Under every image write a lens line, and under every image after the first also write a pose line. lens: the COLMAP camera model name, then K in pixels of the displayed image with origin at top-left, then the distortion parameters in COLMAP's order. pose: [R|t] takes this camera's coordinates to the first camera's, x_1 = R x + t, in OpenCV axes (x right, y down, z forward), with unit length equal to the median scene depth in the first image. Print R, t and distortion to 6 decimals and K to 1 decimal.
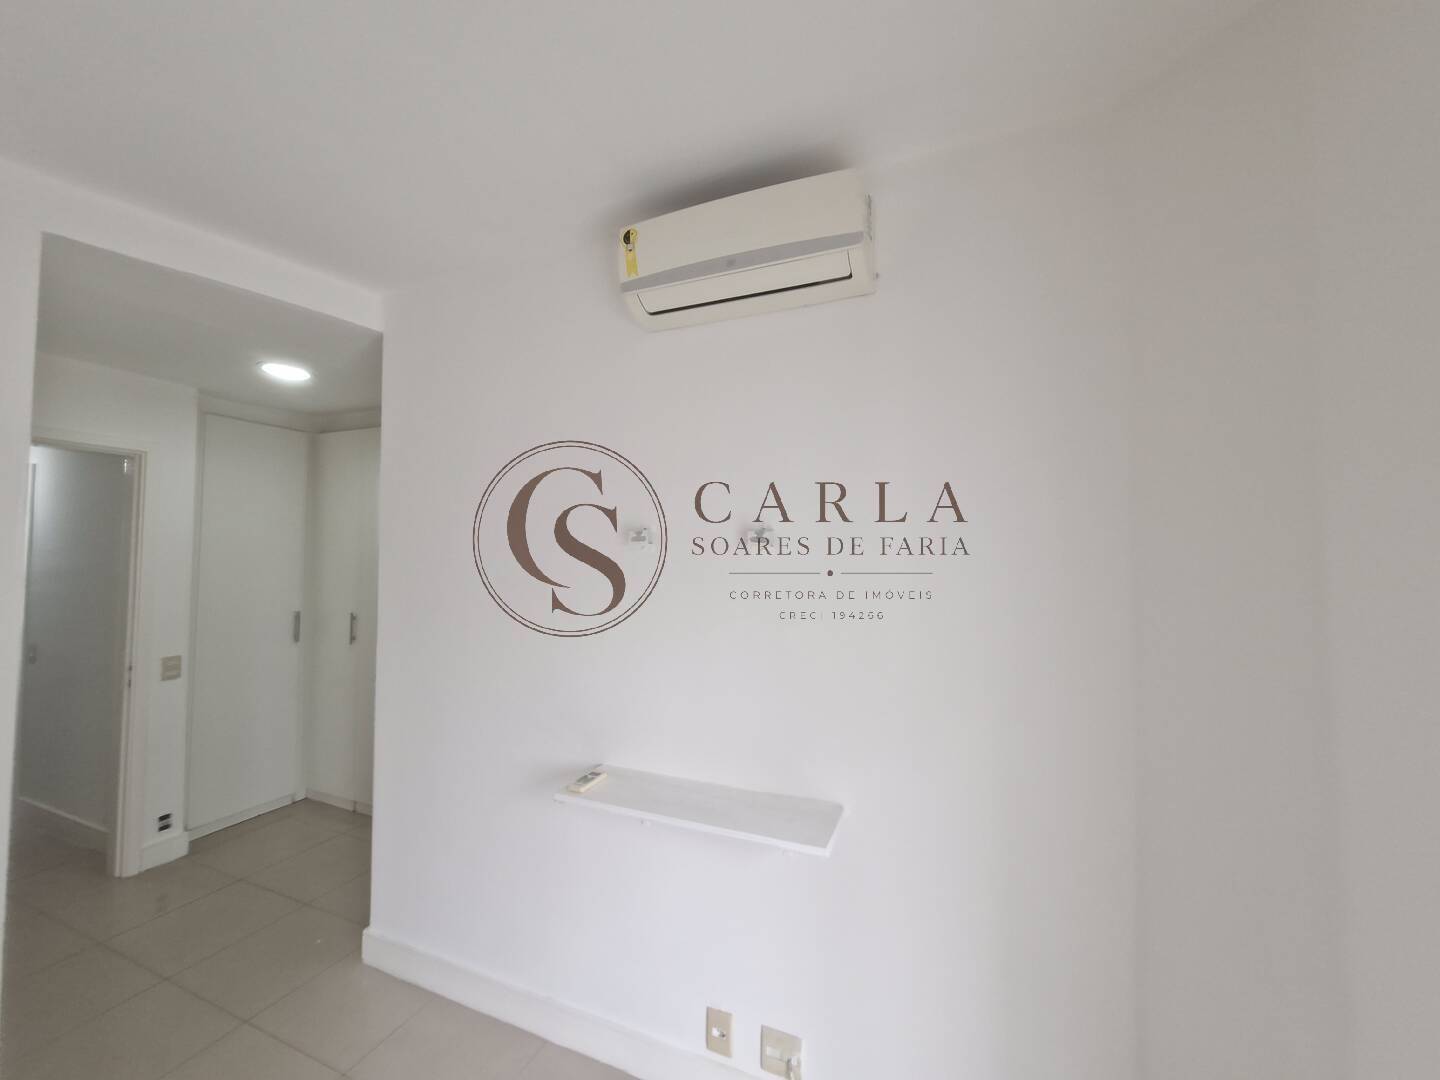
lens RADIAL K [[583.8, 0, 720.0], [0, 583.8, 540.0], [0, 0, 1]] dist [0.016338, -0.000085]
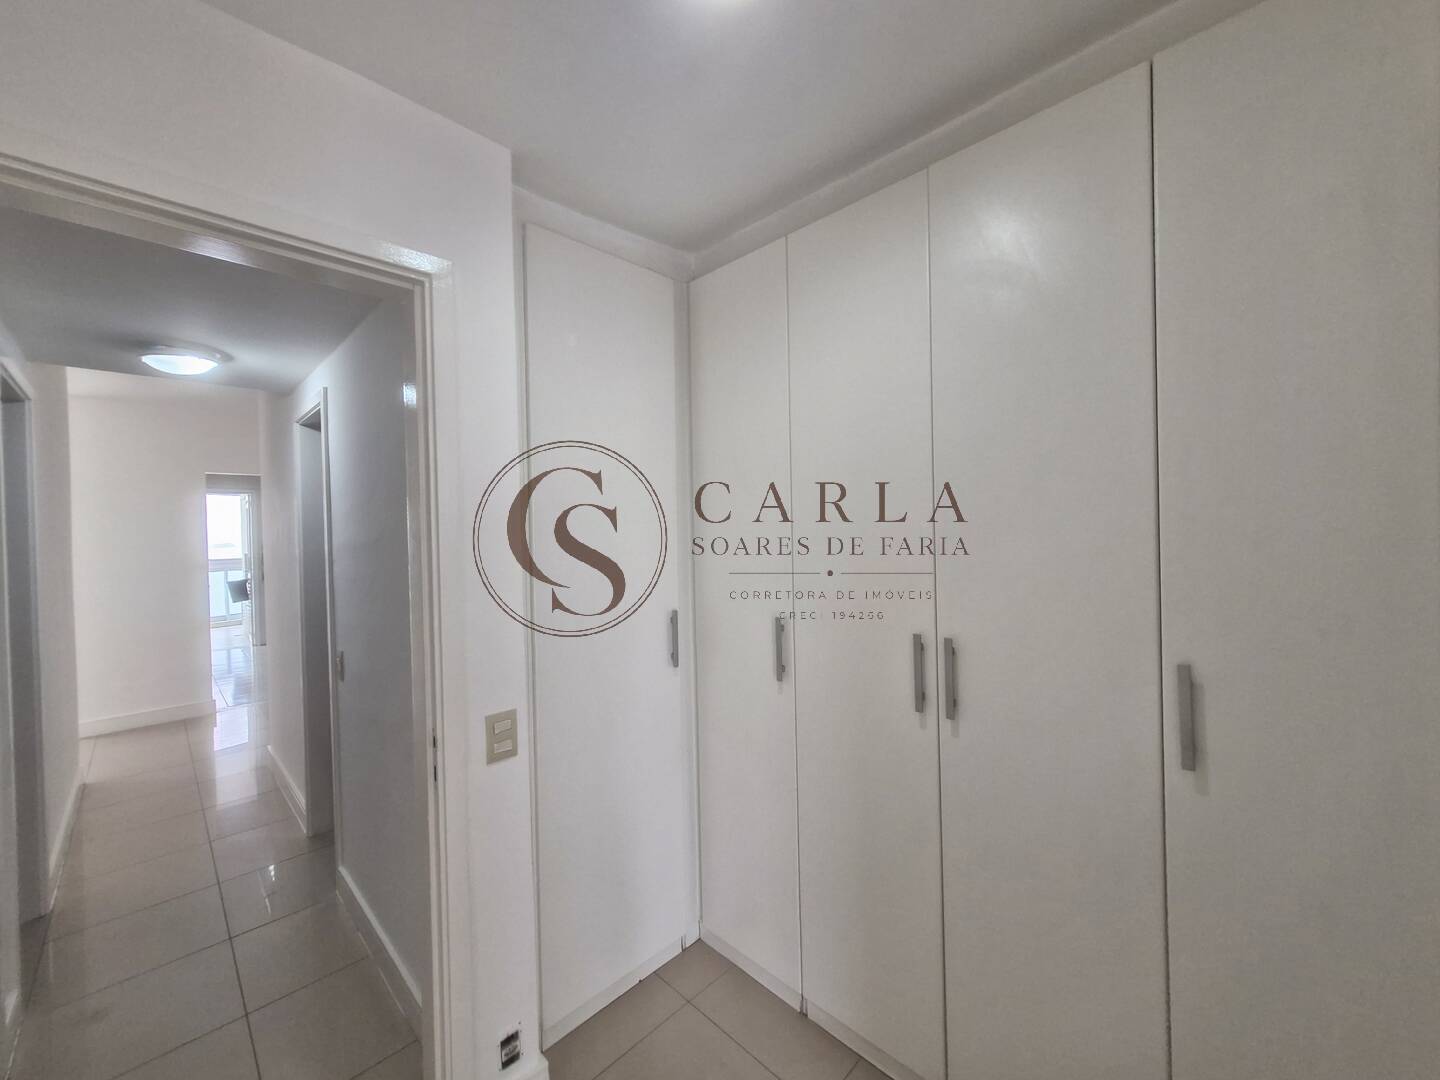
lens RADIAL K [[567.9, 0, 718.2], [0, 567.9, 535.5], [0, 0, 1]] dist [0.000783, -0.000097]
pose [[0.931678, -0.030772, -0.361979, -0.593899], [0.042413, 0.998806, 0.024257, 0.049980], [0.360800, -0.037953, 0.931871, 0.643538]]
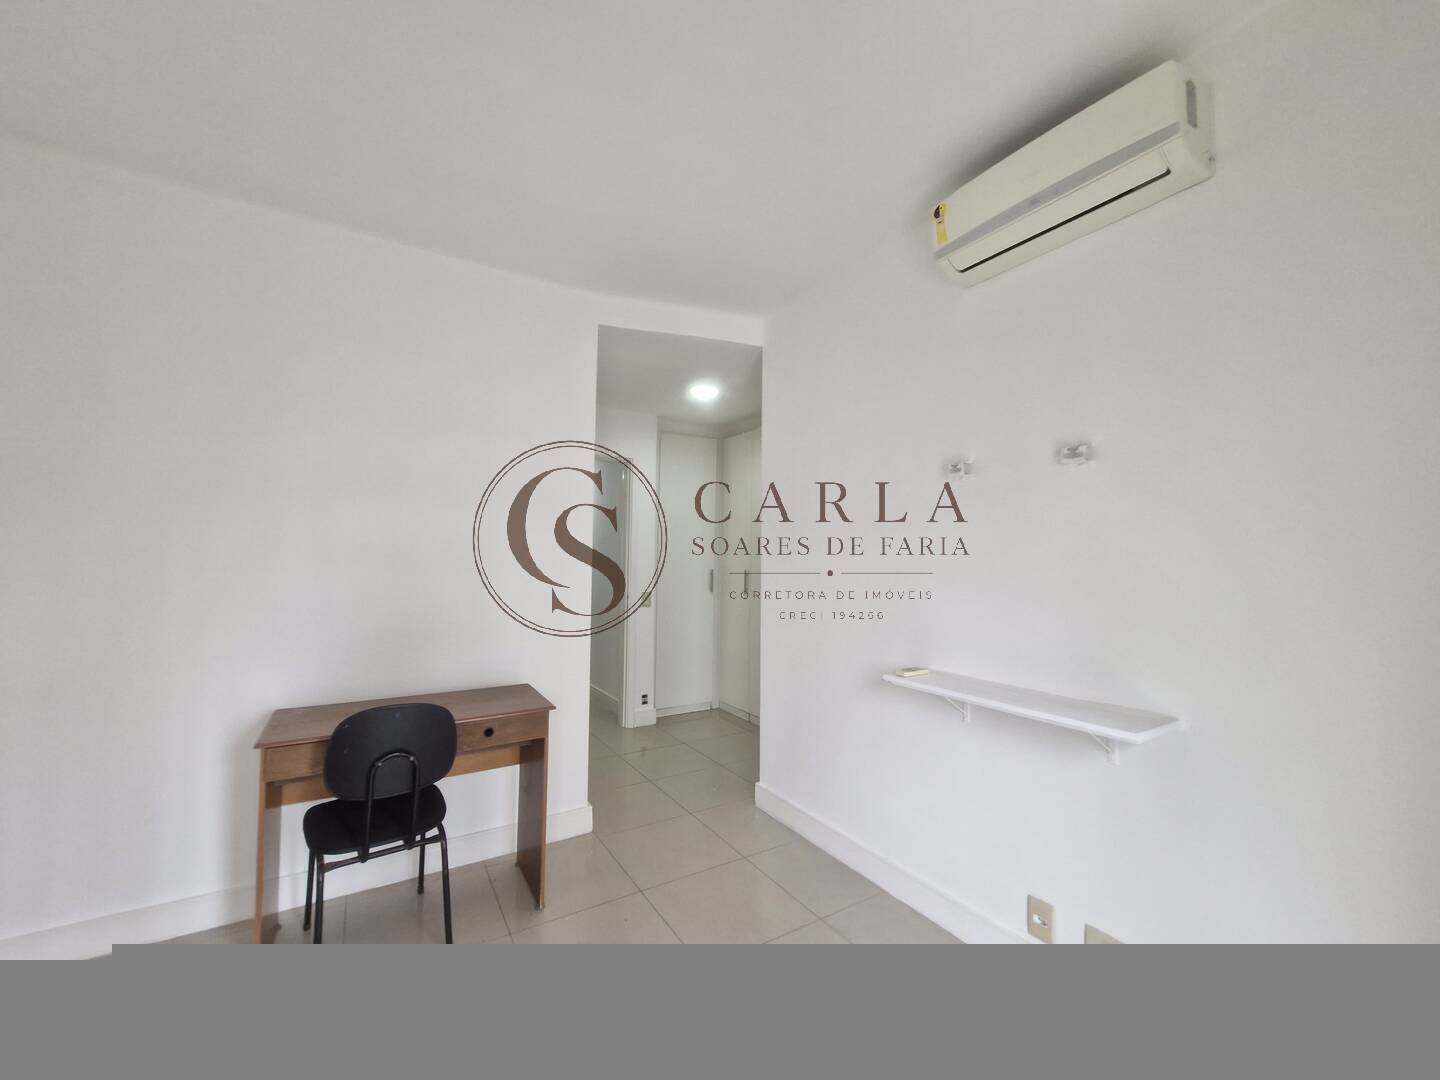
lens RADIAL K [[575.4, 0, 720.0], [0, 575.4, 540.0], [0, 0, 1]] dist [0.015013, 0.000069]
pose [[0.823645, -0.014297, -0.566925, 0.072455], [0.007439, 0.999869, -0.014408, 0.087418], [0.567057, 0.007650, 0.823643, -0.115646]]
